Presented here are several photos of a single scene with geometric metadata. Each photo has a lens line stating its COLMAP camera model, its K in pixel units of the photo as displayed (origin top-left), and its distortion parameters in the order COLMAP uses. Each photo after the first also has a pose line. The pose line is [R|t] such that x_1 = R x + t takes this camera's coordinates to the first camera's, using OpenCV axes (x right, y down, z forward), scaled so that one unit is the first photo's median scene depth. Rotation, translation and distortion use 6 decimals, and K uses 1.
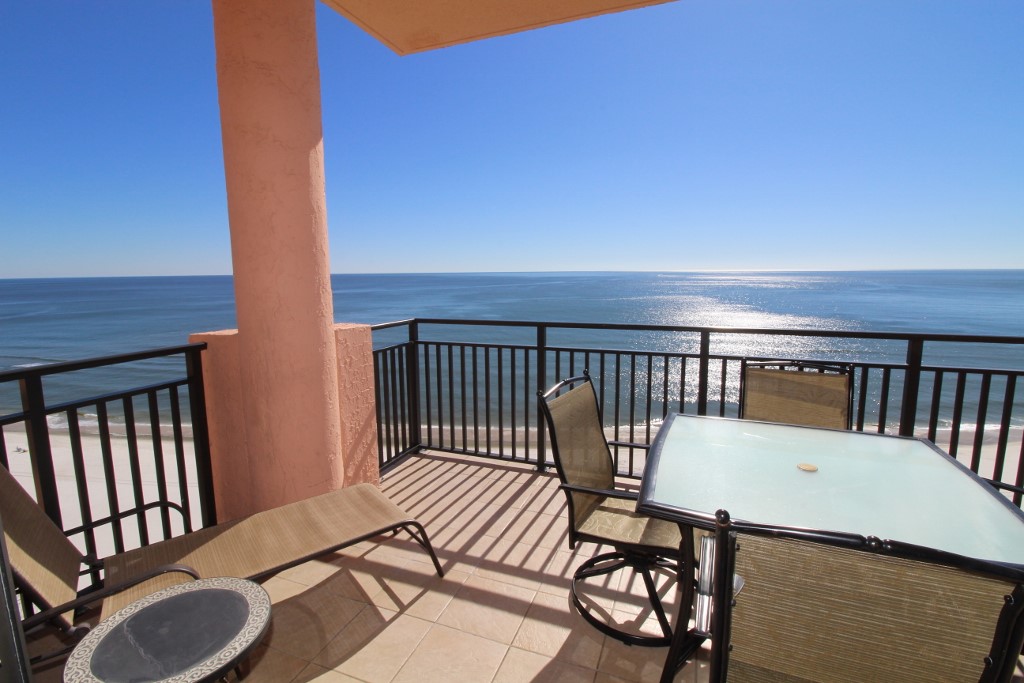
lens RADIAL K [[469.2, 0, 506.7], [0, 469.2, 337.7], [0, 0, 1]] dist [-0.016644, -0.004827]
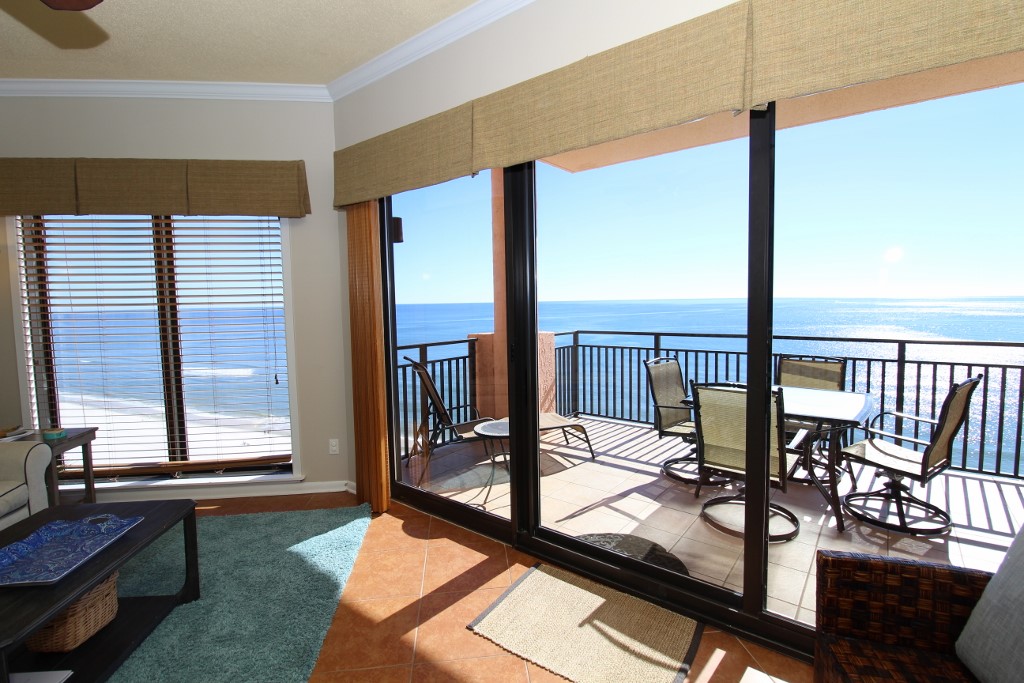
lens RADIAL K [[469.2, 0, 512.4], [0, 469.2, 331.9], [0, 0, 1]] dist [-0.016644, -0.004827]
pose [[0.957674, 0.010513, -0.287664, 0.079443], [-0.031197, 0.997237, -0.067417, 0.113344], [0.286161, 0.073537, 0.955356, -0.864822]]
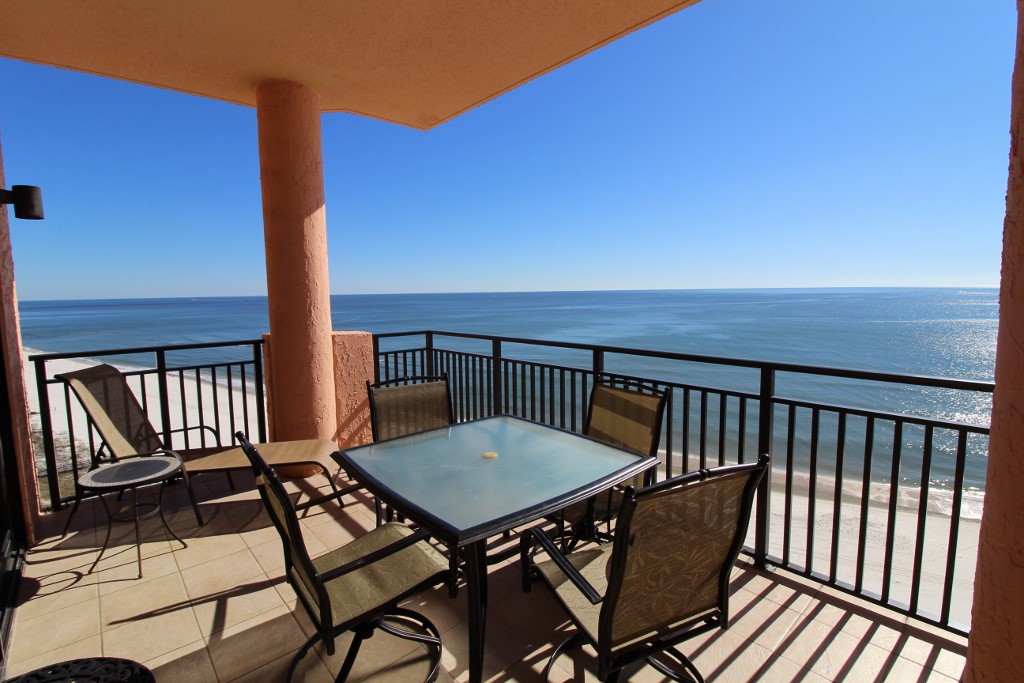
lens RADIAL K [[469.2, 0, 502.5], [0, 469.2, 332.8], [0, 0, 1]] dist [-0.016644, -0.004827]
pose [[0.895317, 0.038395, -0.443771, 0.824184], [-0.058316, 0.997807, -0.031323, -0.006974], [0.441595, 0.053923, 0.895592, -0.085674]]
